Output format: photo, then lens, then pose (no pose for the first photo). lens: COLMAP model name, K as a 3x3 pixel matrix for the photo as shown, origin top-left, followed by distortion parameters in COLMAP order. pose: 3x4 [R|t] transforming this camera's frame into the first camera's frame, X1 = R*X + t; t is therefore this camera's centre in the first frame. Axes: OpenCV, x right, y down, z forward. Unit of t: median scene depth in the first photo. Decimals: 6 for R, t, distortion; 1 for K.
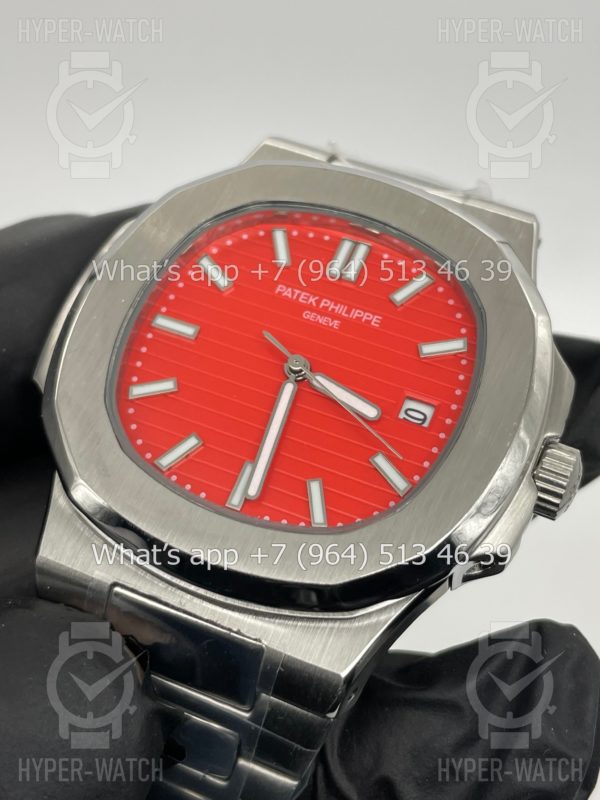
lens RADIAL K [[1288.9, 0, 303.4], [0, 1288.9, 395.9], [0, 0, 1]] dist [0.190213, 0.000000]
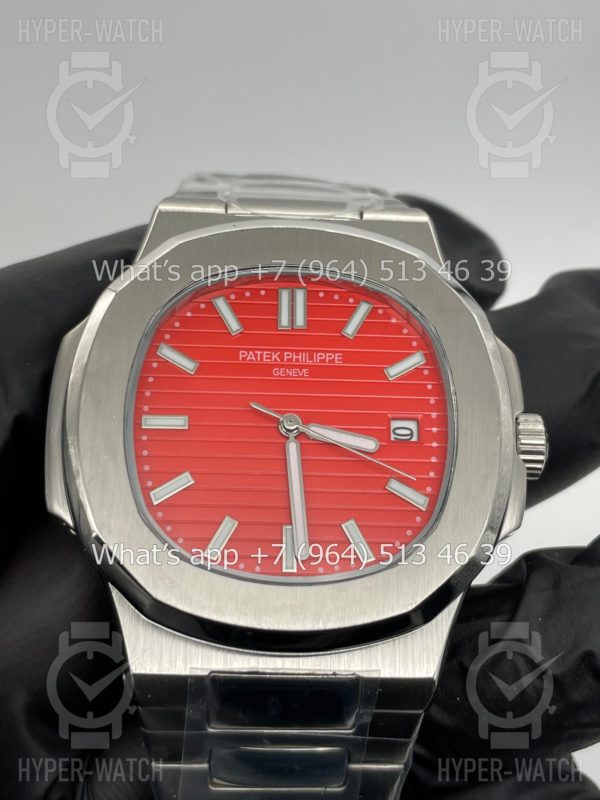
lens RADIAL K [[1288.9, 0, 301.9], [0, 1288.9, 404.1], [0, 0, 1]] dist [0.190213, 0.000000]
pose [[0.917434, -0.325853, 0.228329, -0.243303], [0.281363, 0.937059, 0.206773, -0.265790], [-0.281336, -0.125457, 0.951373, -0.042649]]
